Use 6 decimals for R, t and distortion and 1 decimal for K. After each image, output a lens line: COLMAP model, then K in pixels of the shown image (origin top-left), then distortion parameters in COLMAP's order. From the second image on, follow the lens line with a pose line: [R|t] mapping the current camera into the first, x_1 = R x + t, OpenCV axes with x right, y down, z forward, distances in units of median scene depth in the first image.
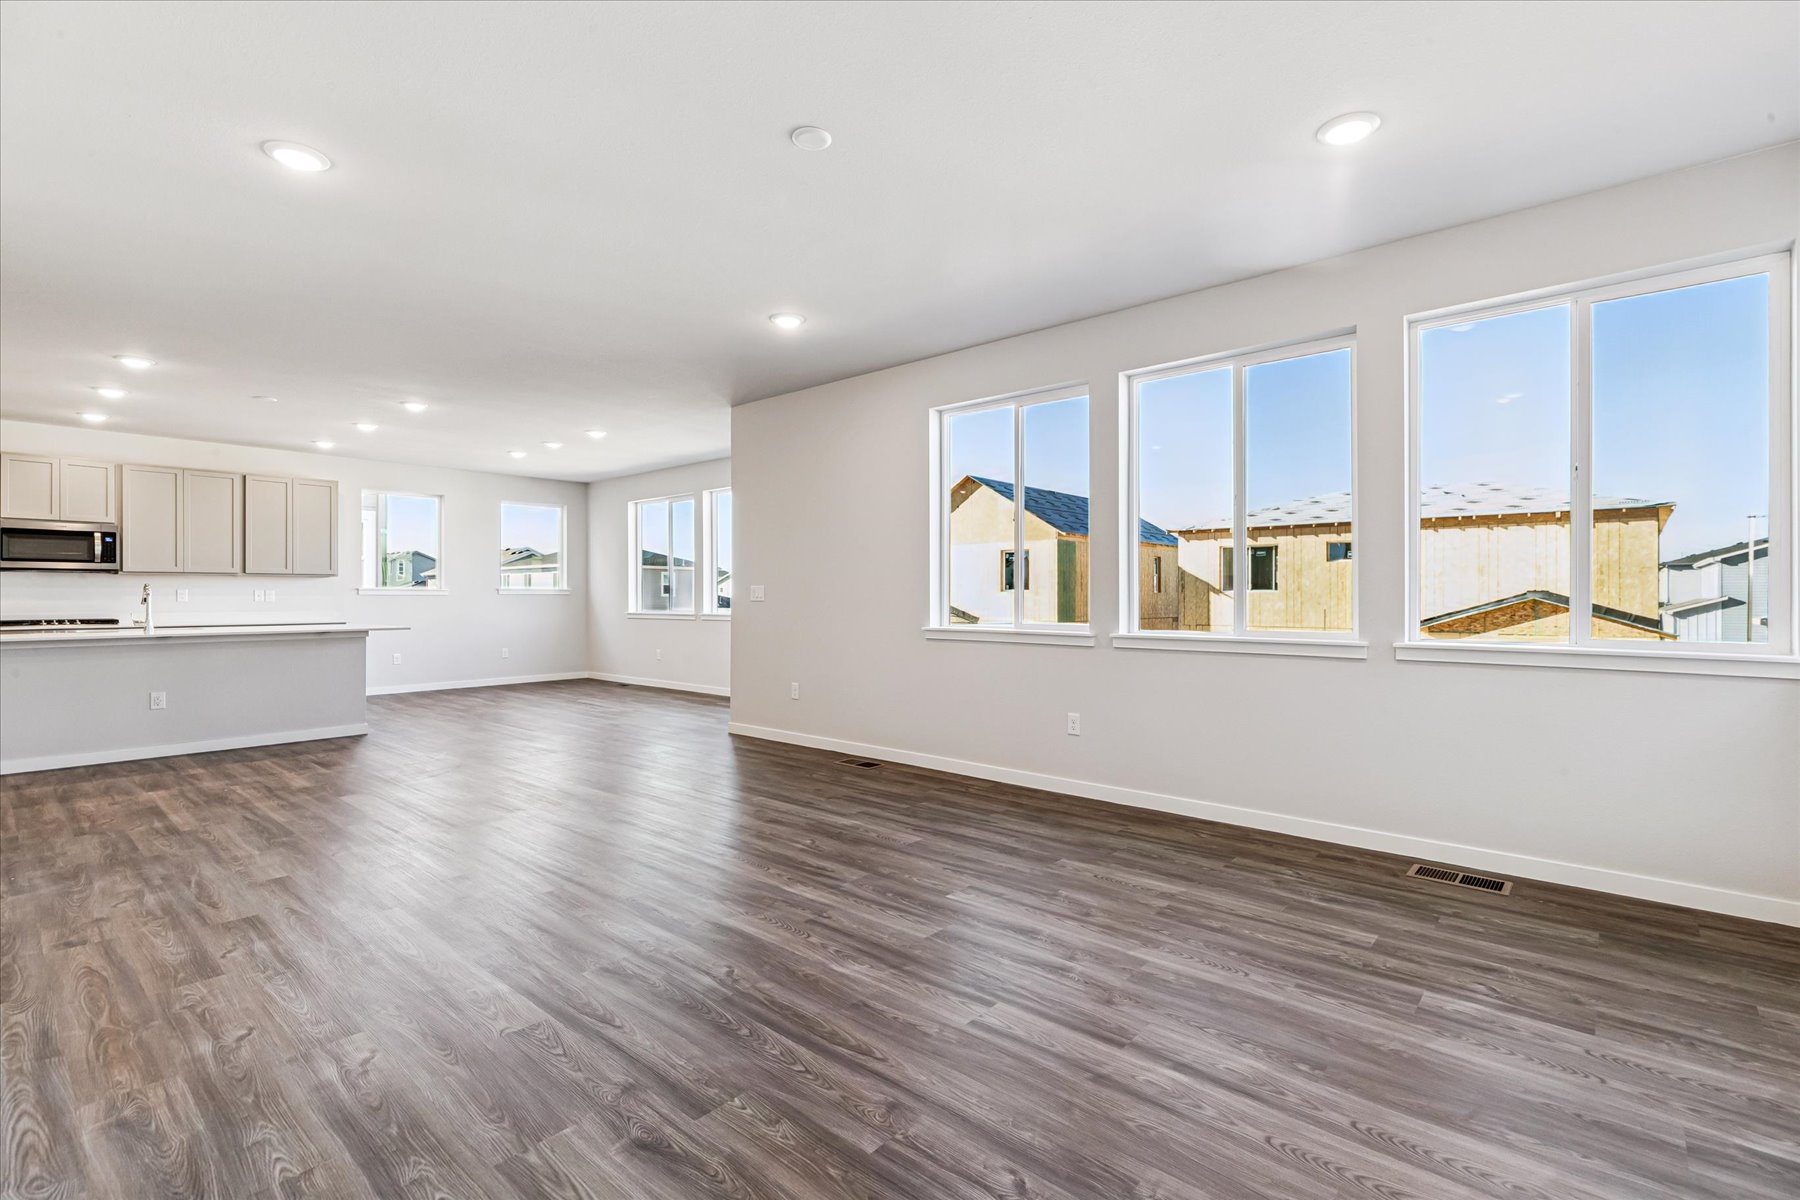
lens RADIAL K [[813.0, 0, 904.2], [0, 813.0, 592.9], [0, 0, 1]] dist [0.008826, -0.000588]
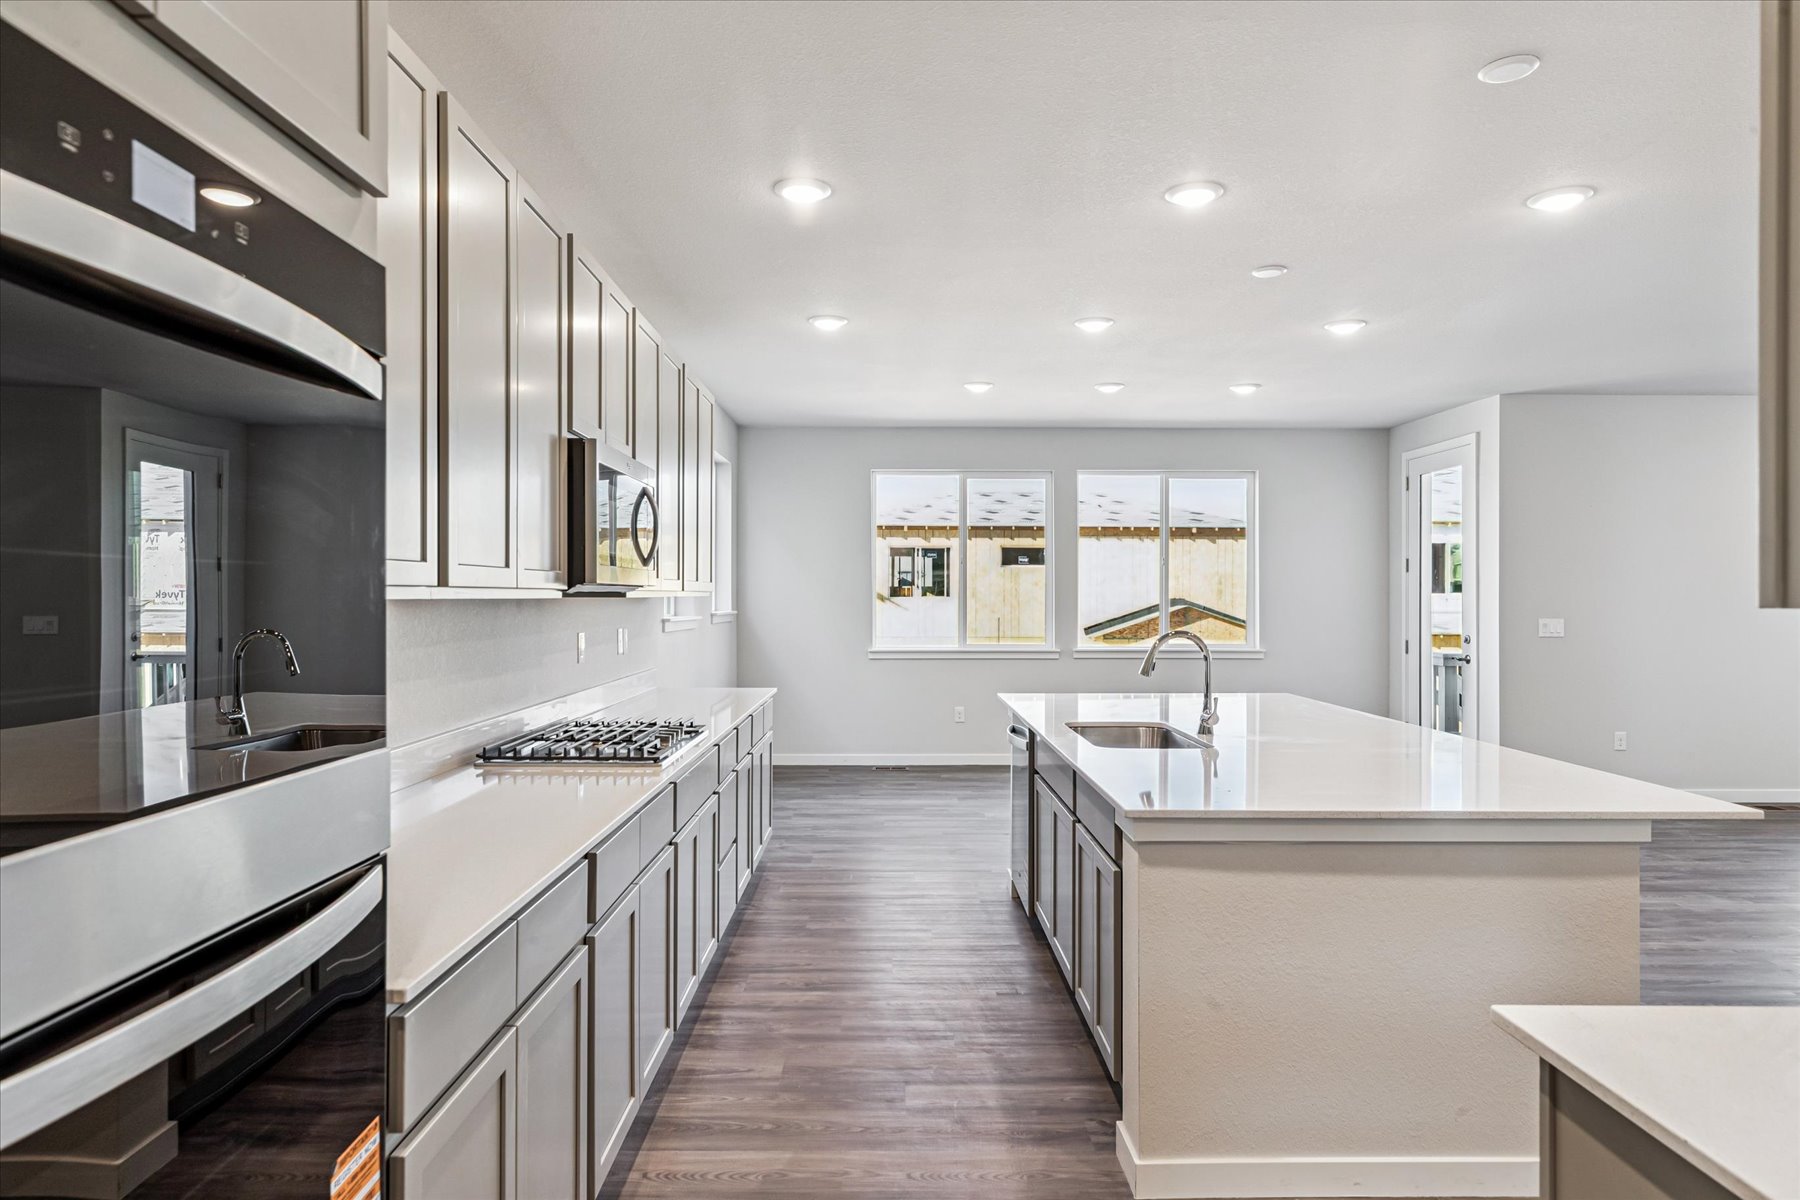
lens RADIAL K [[901.8, 0, 903.4], [0, 901.8, 596.1], [0, 0, 1]] dist [0.003508, -0.000858]
pose [[0.746239, 0.002131, 0.665675, -0.260680], [-0.003209, 0.999995, 0.000397, -0.004100], [-0.665671, -0.002432, 0.746242, 0.285349]]
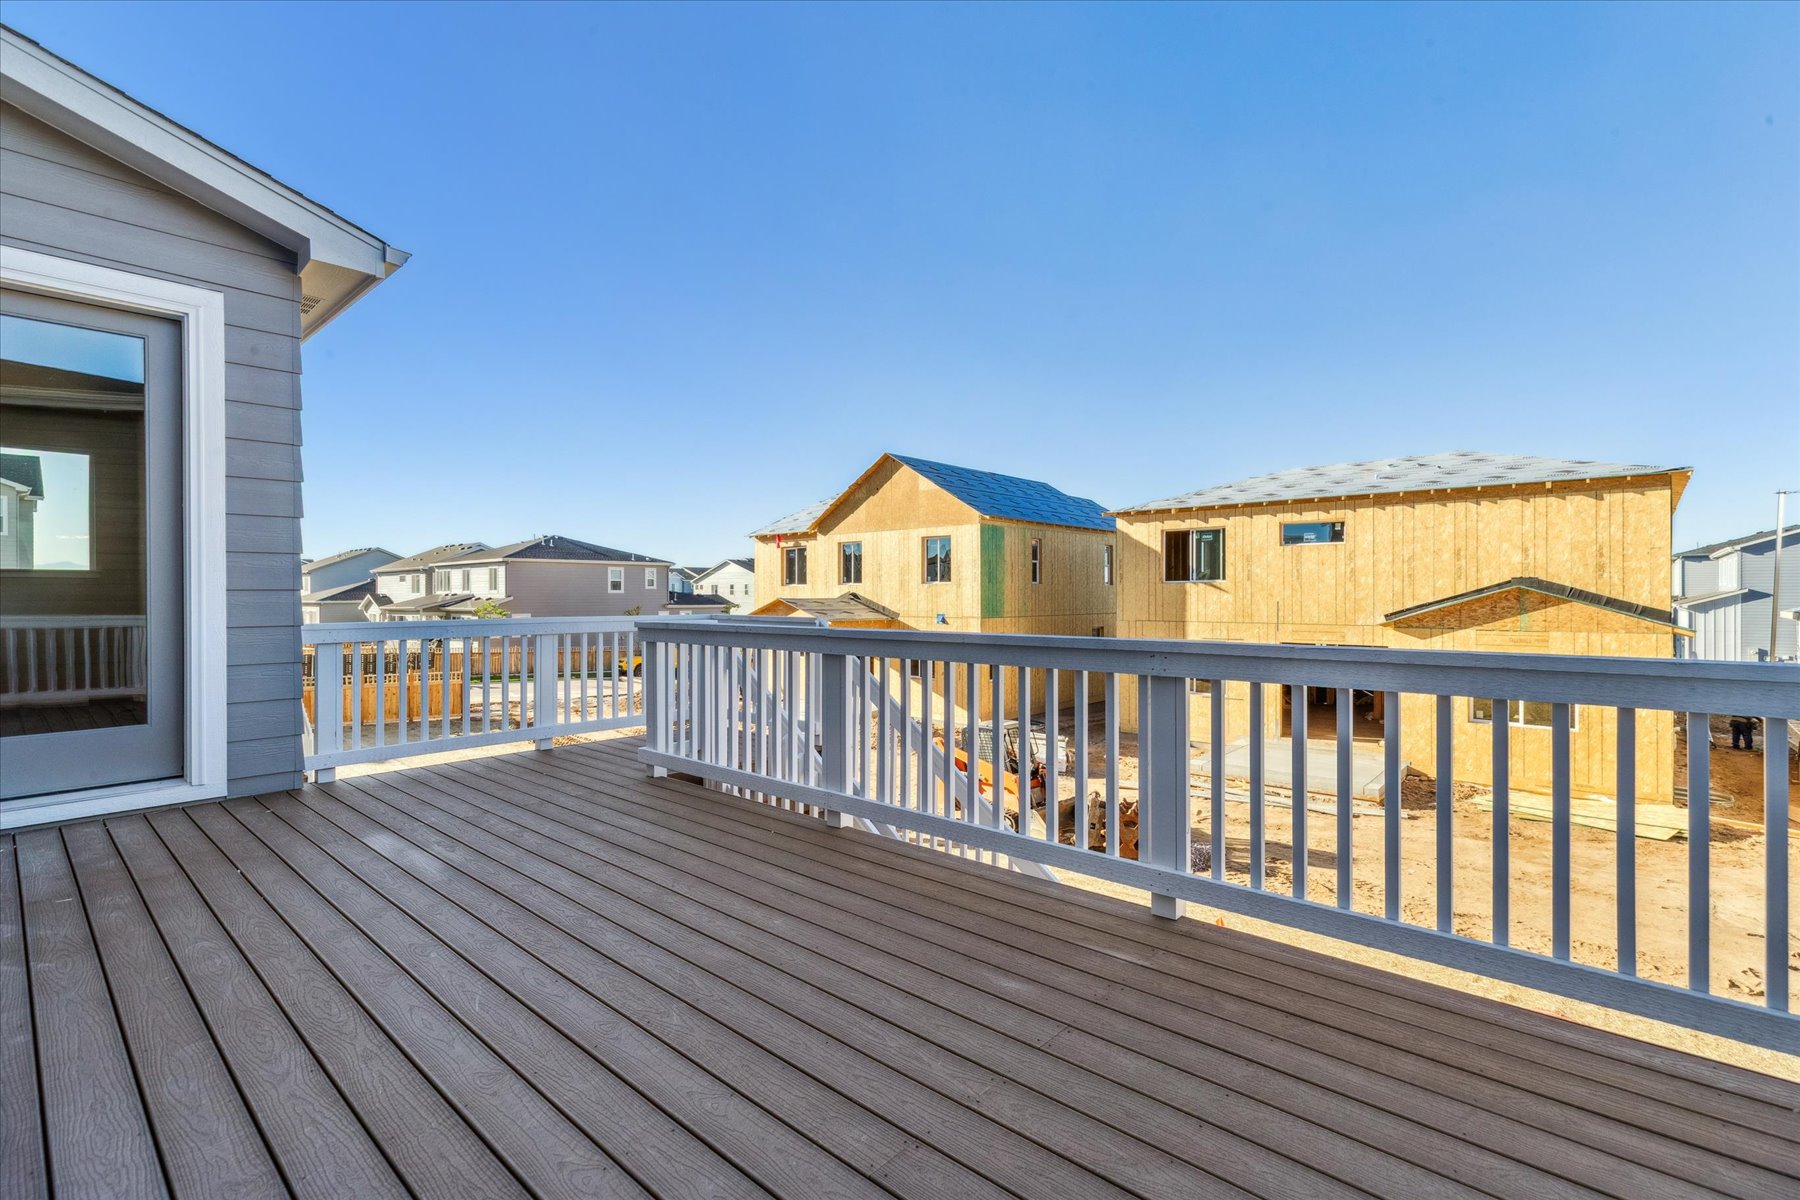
lens RADIAL K [[813.0, 0, 909.7], [0, 813.0, 590.0], [0, 0, 1]] dist [0.008826, -0.000588]
pose [[0.999982, -0.002527, -0.005389, 0.133479], [0.002517, 0.999995, -0.001707, 0.008030], [0.005393, 0.001694, 0.999984, 0.144433]]
